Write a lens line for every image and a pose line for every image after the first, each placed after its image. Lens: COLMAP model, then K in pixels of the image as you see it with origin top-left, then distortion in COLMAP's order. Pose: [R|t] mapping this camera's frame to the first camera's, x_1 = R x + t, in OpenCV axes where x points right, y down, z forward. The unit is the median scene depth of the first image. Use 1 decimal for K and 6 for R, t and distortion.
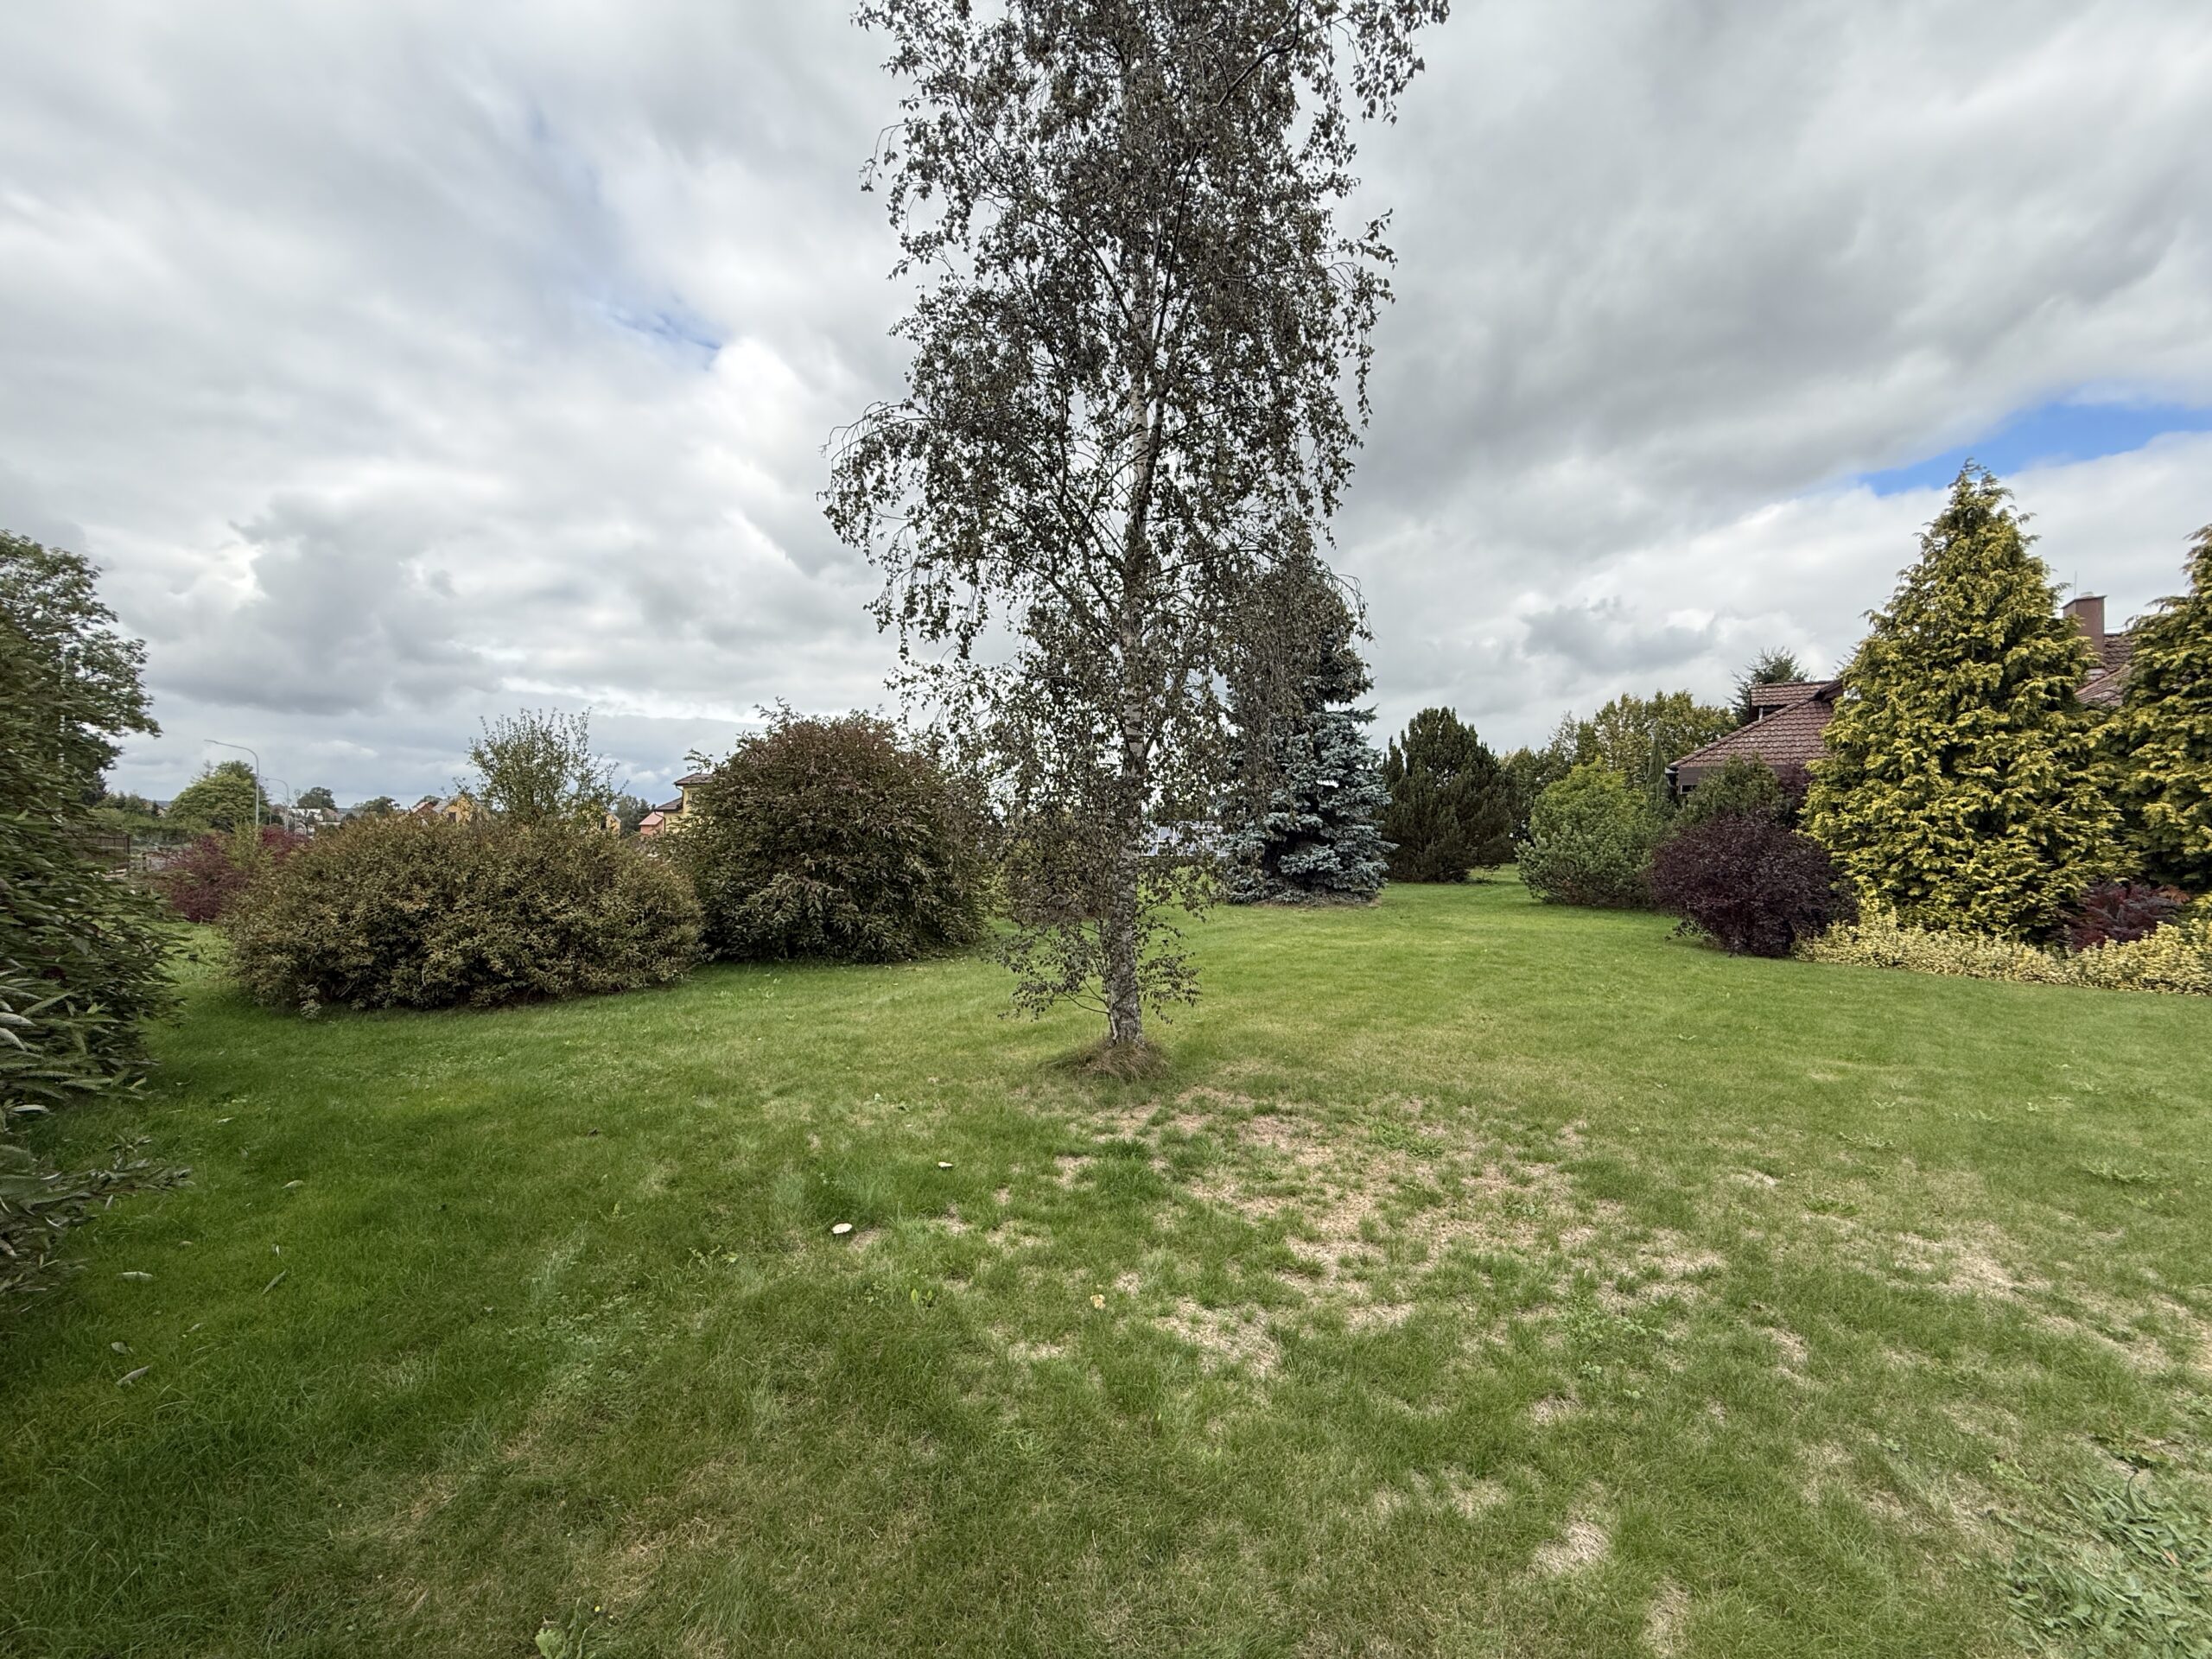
lens RADIAL K [[885.5, 0, 1099.7], [0, 885.5, 830.5], [0, 0, 1]] dist [0.001213, 0.000539]
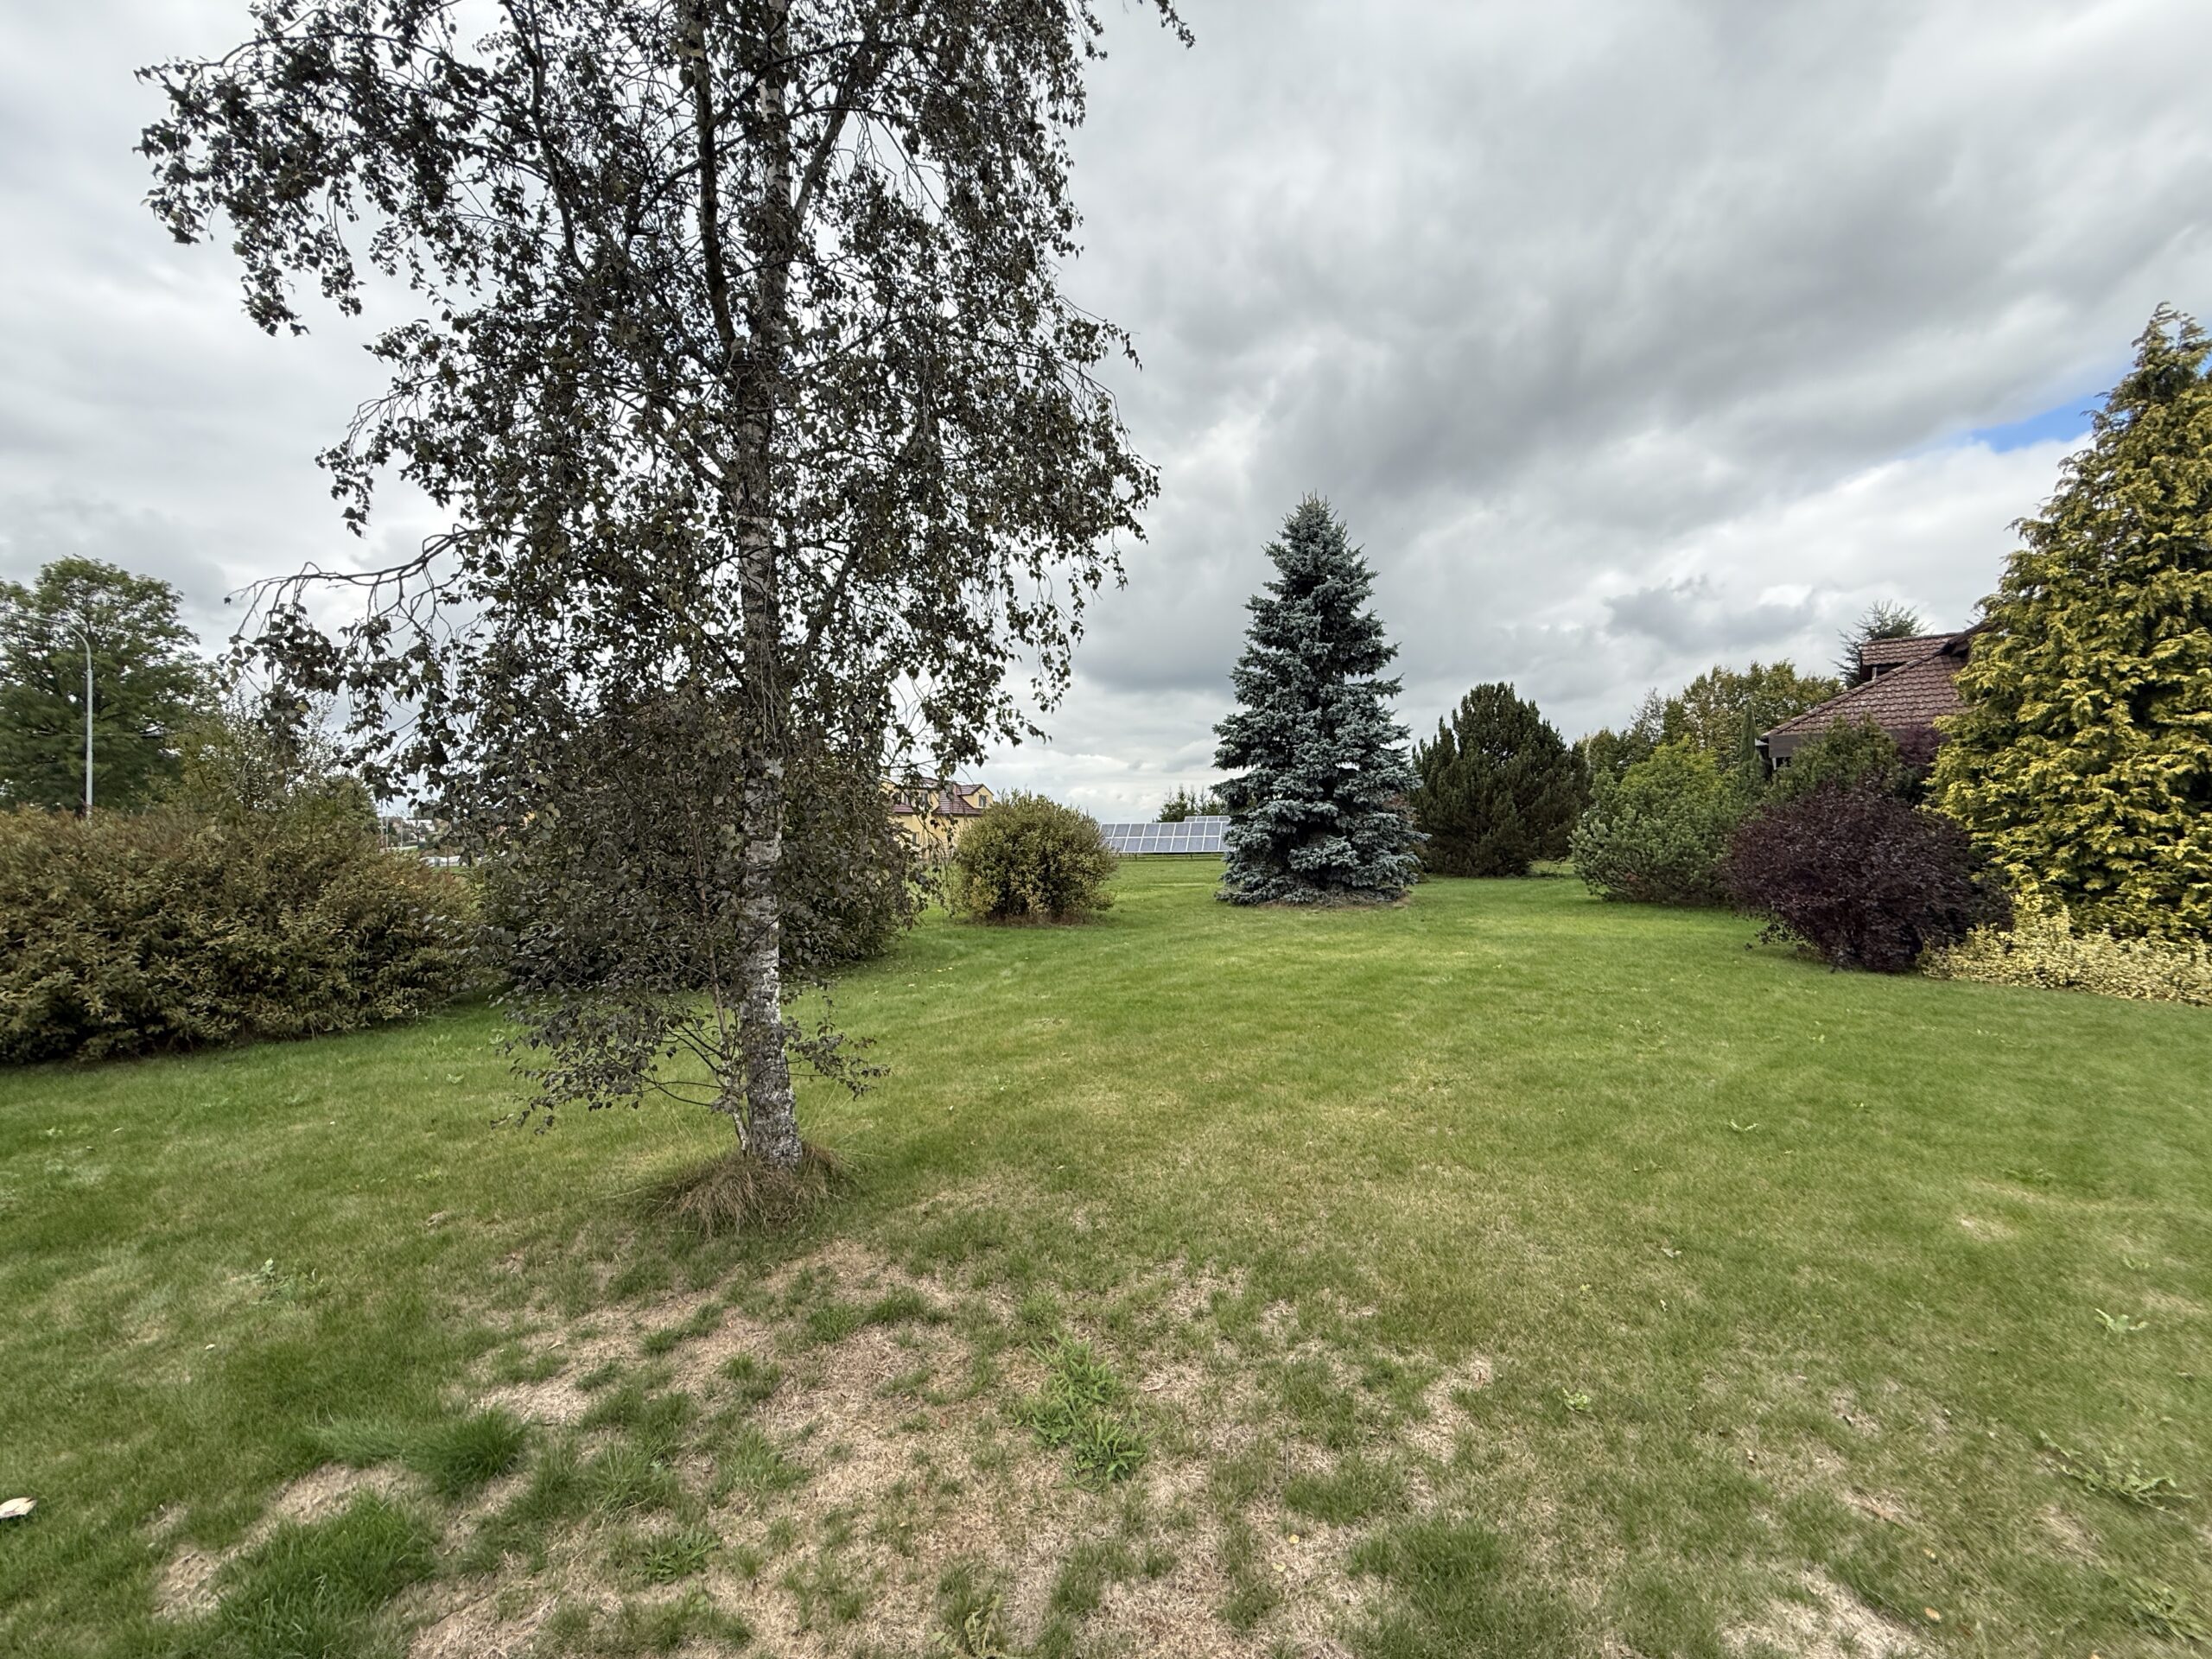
lens RADIAL K [[885.5, 0, 1099.7], [0, 885.5, 830.5], [0, 0, 1]] dist [0.001213, 0.000539]
pose [[0.996638, -0.017262, -0.080092, 0.139235], [0.017502, 0.999844, 0.002297, 0.007044], [0.080040, -0.003691, 0.996785, 0.179389]]
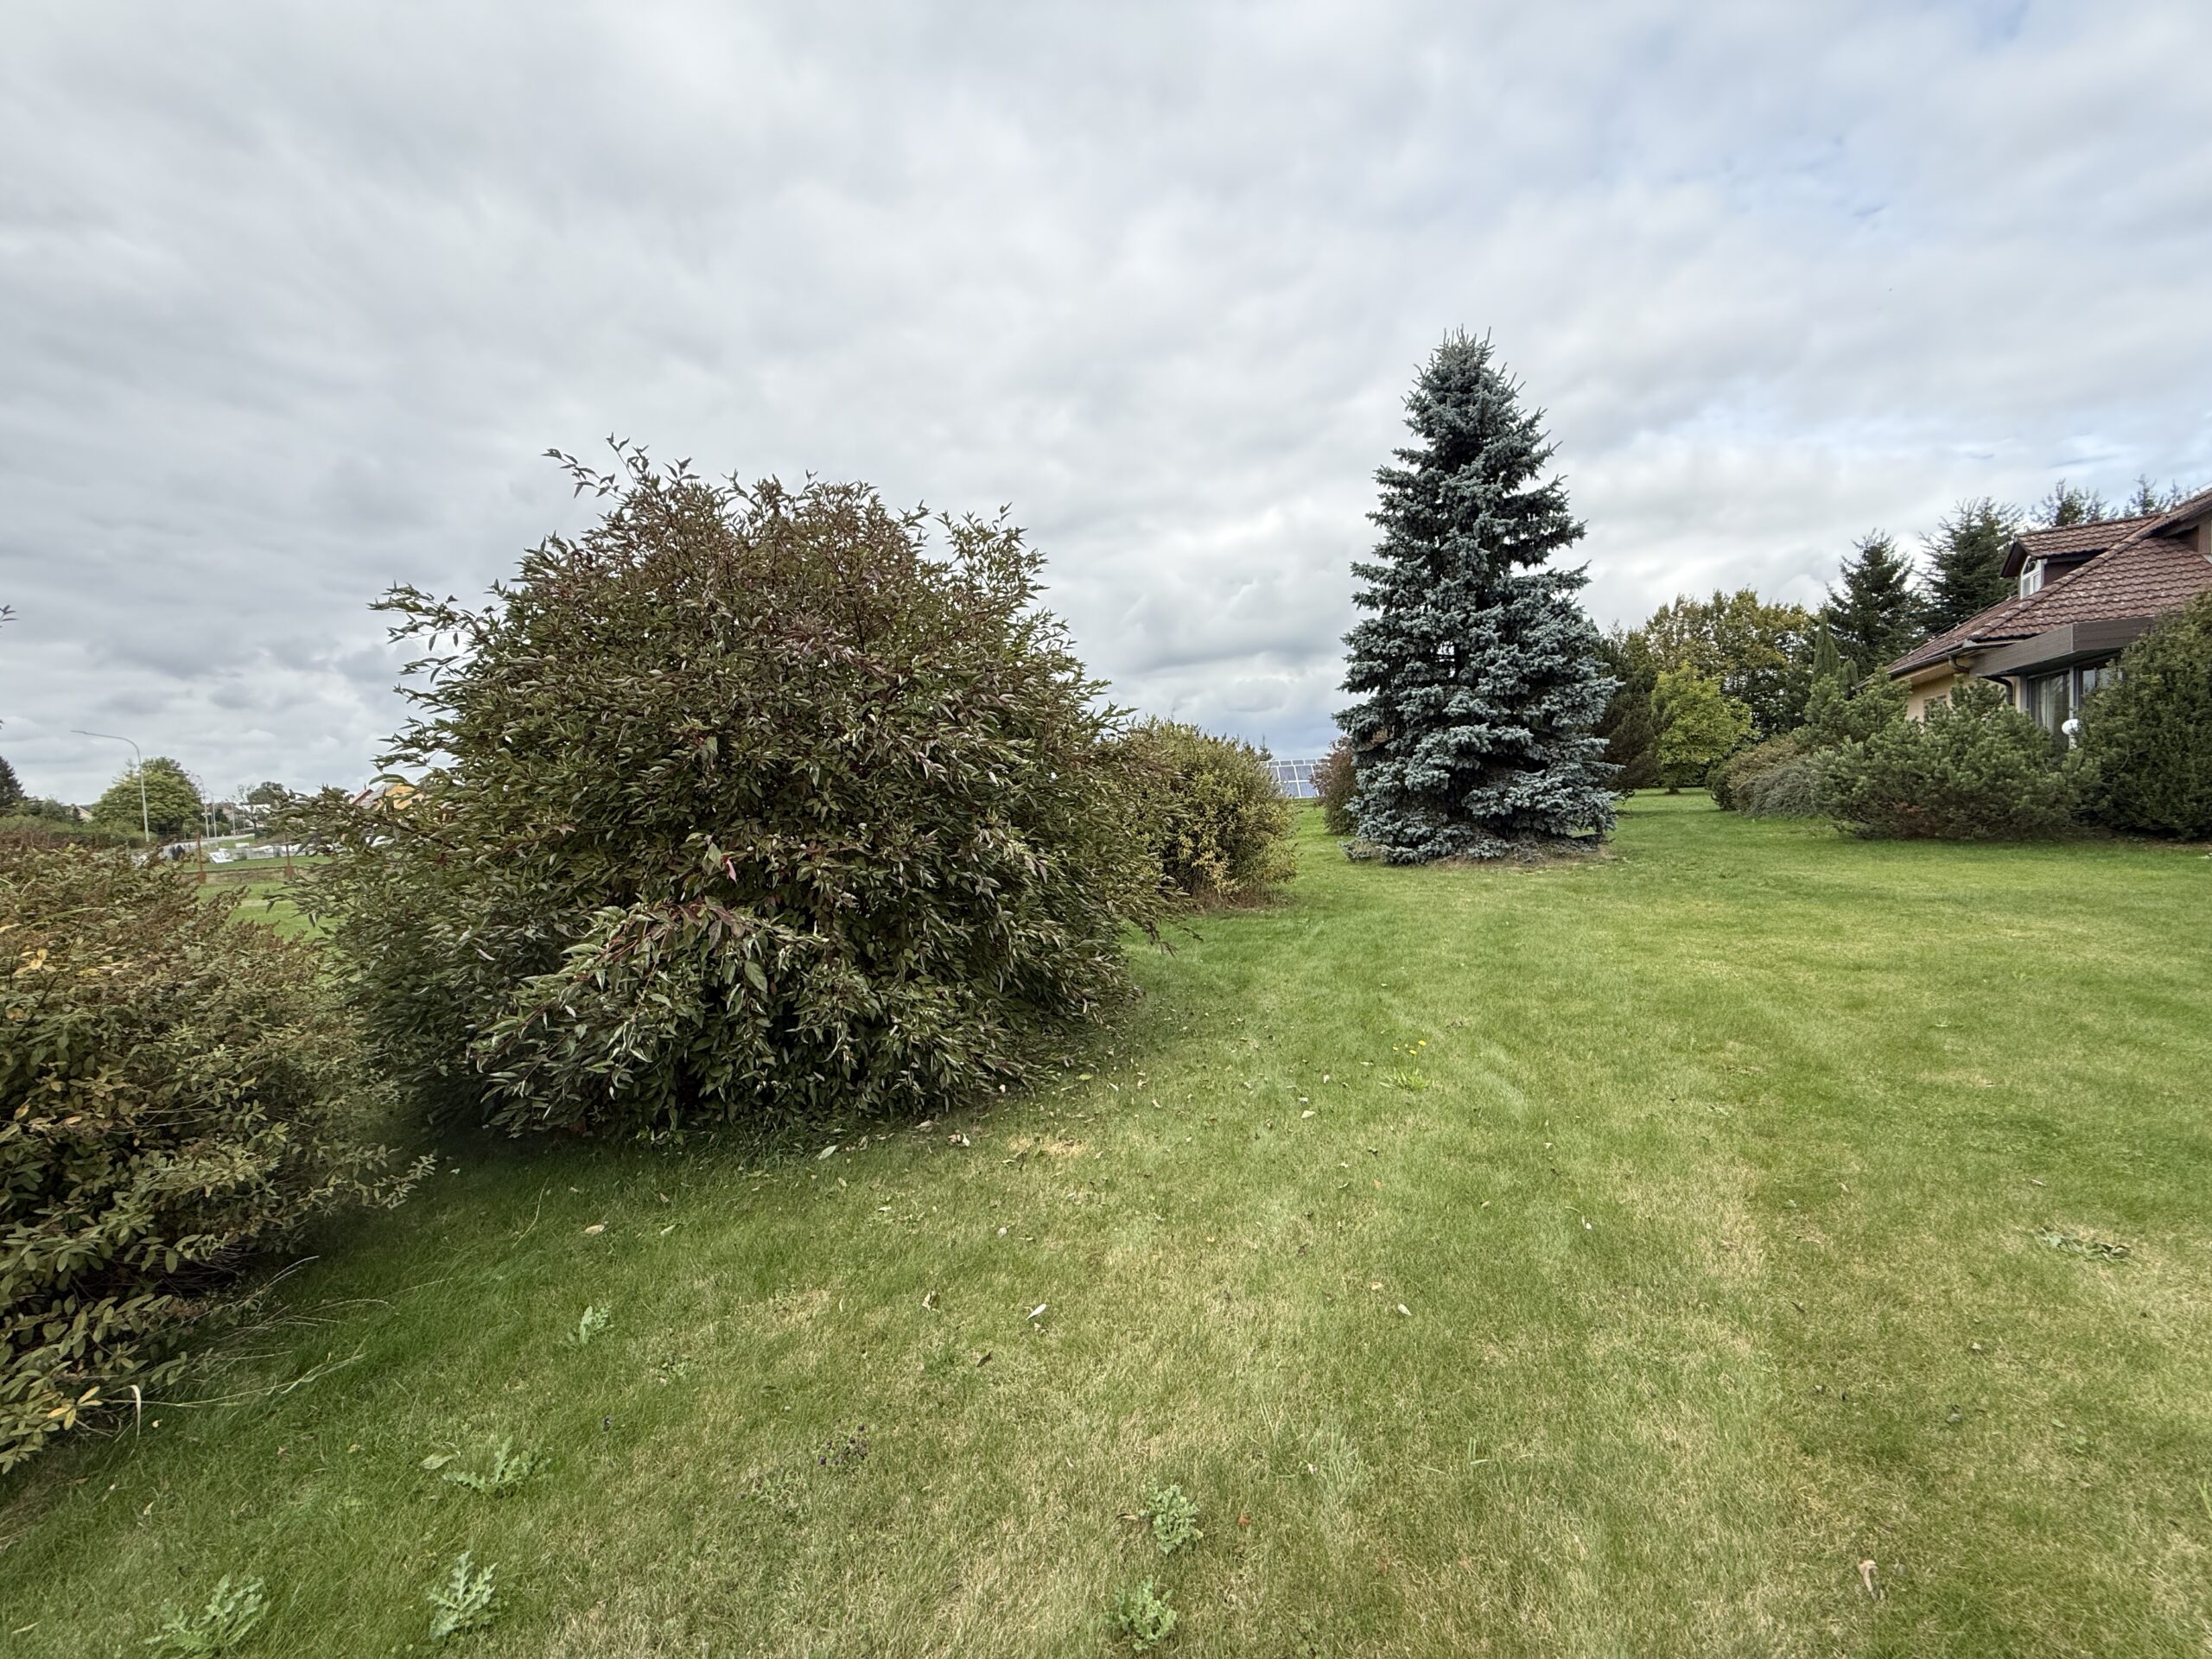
lens RADIAL K [[885.7, 0, 1100.5], [0, 885.7, 828.2], [0, 0, 1]] dist [0.000586, 0.000116]
pose [[0.998180, -0.055178, 0.024324, -0.151140], [0.053856, 0.997193, 0.052019, 0.011218], [-0.027126, -0.050614, 0.998350, 0.530283]]
